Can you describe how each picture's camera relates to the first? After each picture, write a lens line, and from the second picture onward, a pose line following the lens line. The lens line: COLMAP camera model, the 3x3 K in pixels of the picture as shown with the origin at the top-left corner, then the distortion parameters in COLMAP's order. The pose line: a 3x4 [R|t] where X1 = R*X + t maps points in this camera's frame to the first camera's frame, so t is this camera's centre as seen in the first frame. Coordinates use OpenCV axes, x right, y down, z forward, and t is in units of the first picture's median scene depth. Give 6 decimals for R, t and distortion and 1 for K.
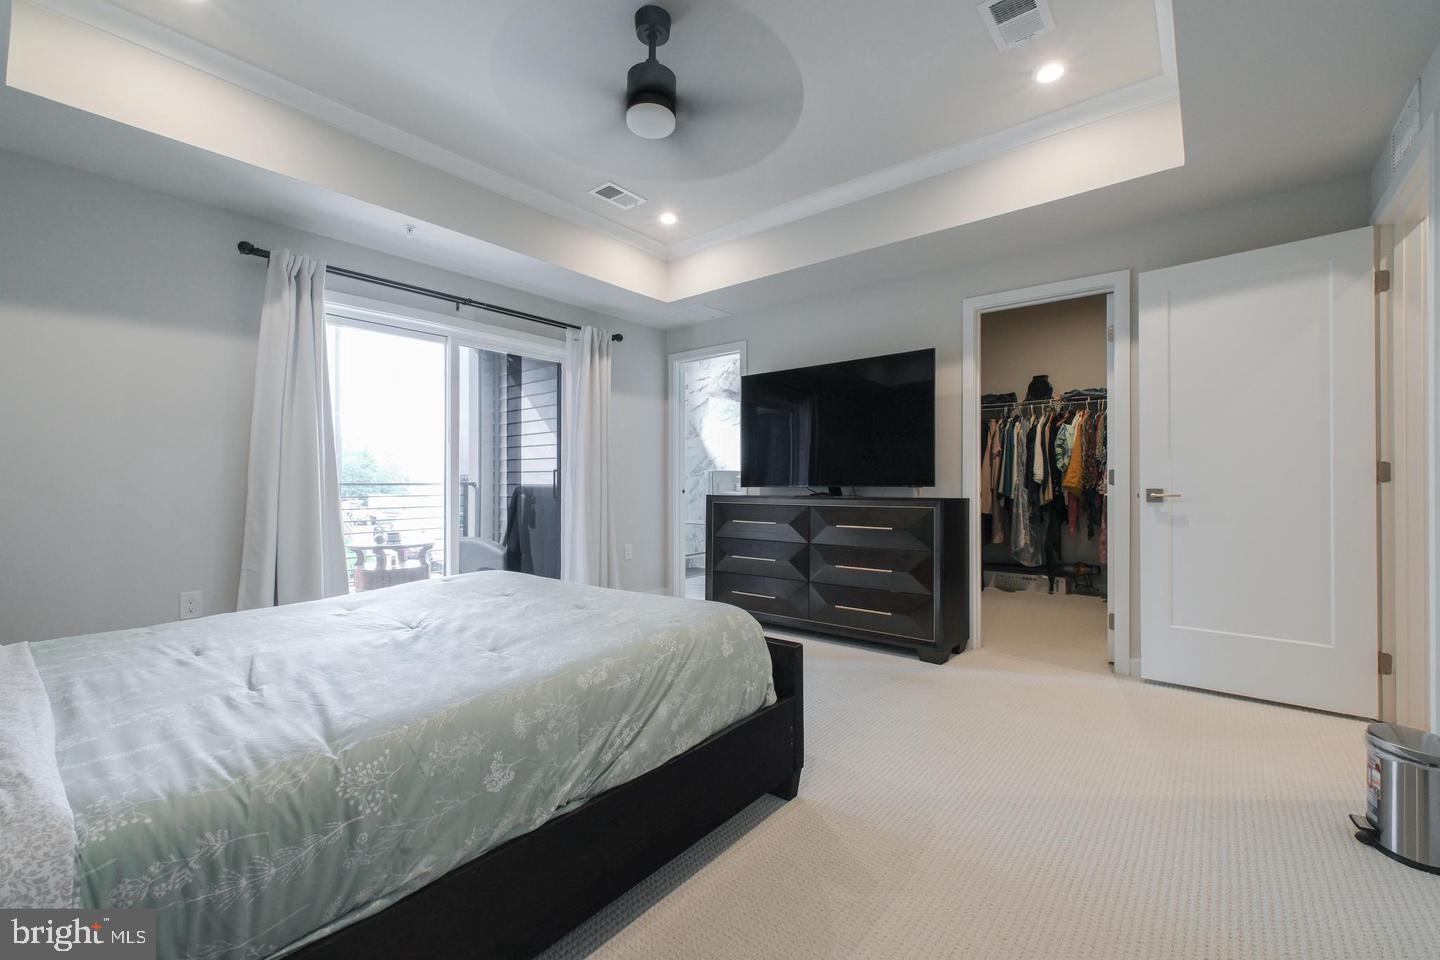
lens RADIAL K [[607.5, 0, 724.8], [0, 607.5, 483.6], [0, 0, 1]] dist [0.002975, -0.000654]
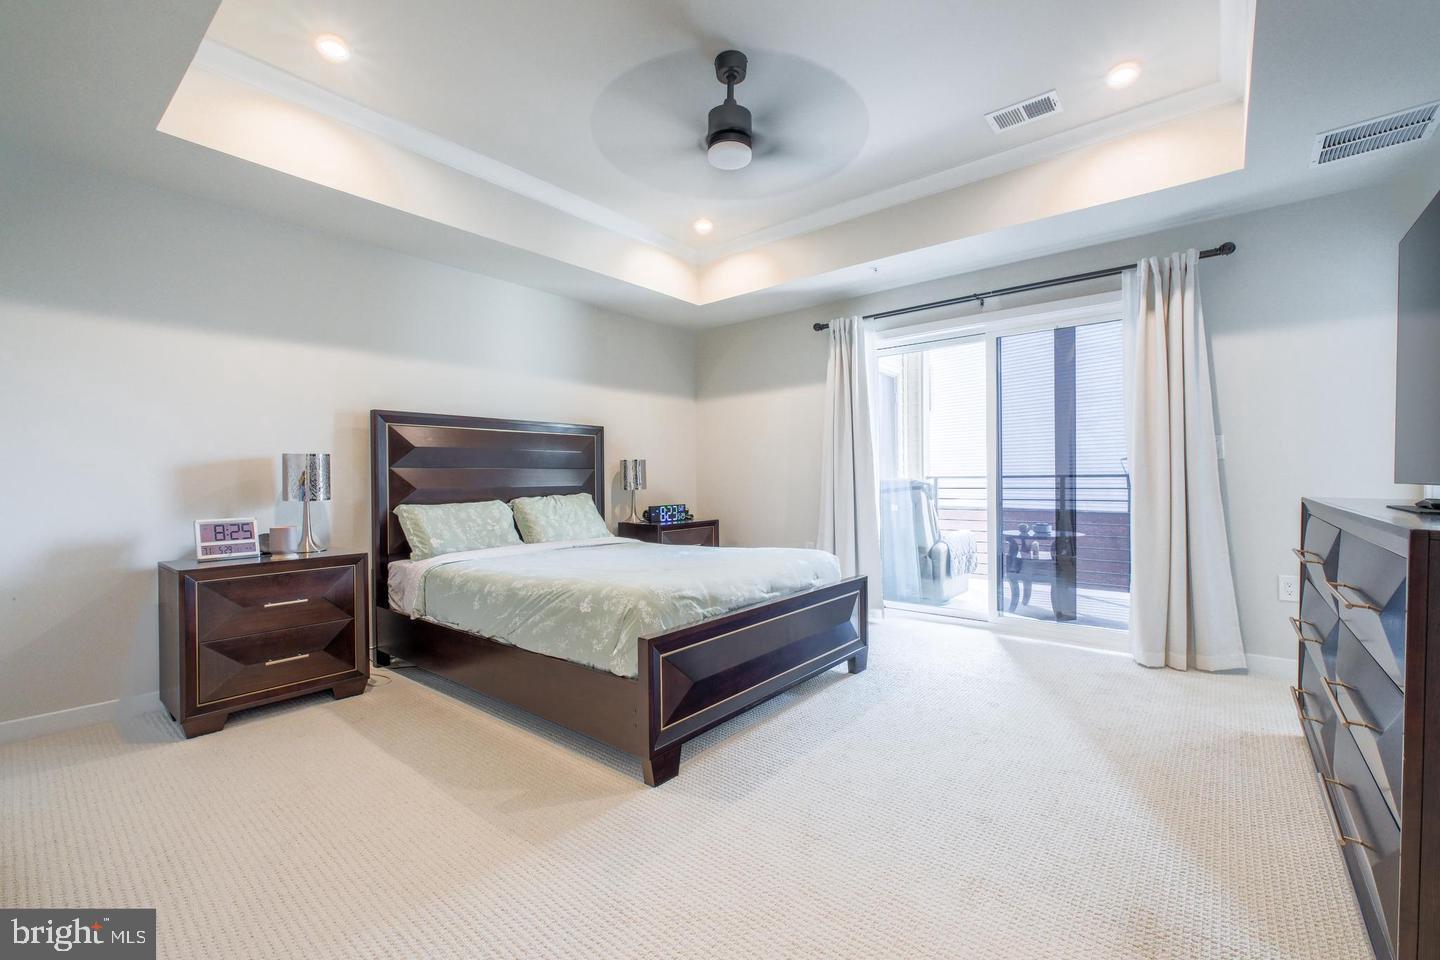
lens RADIAL K [[607.5, 0, 725.2], [0, 607.5, 480.0], [0, 0, 1]] dist [0.002975, -0.000654]
pose [[-0.010484, 0.003531, -0.999939, 0.584215], [0.007053, 0.999969, 0.003457, -0.002011], [0.999920, -0.007016, -0.010509, 0.585739]]
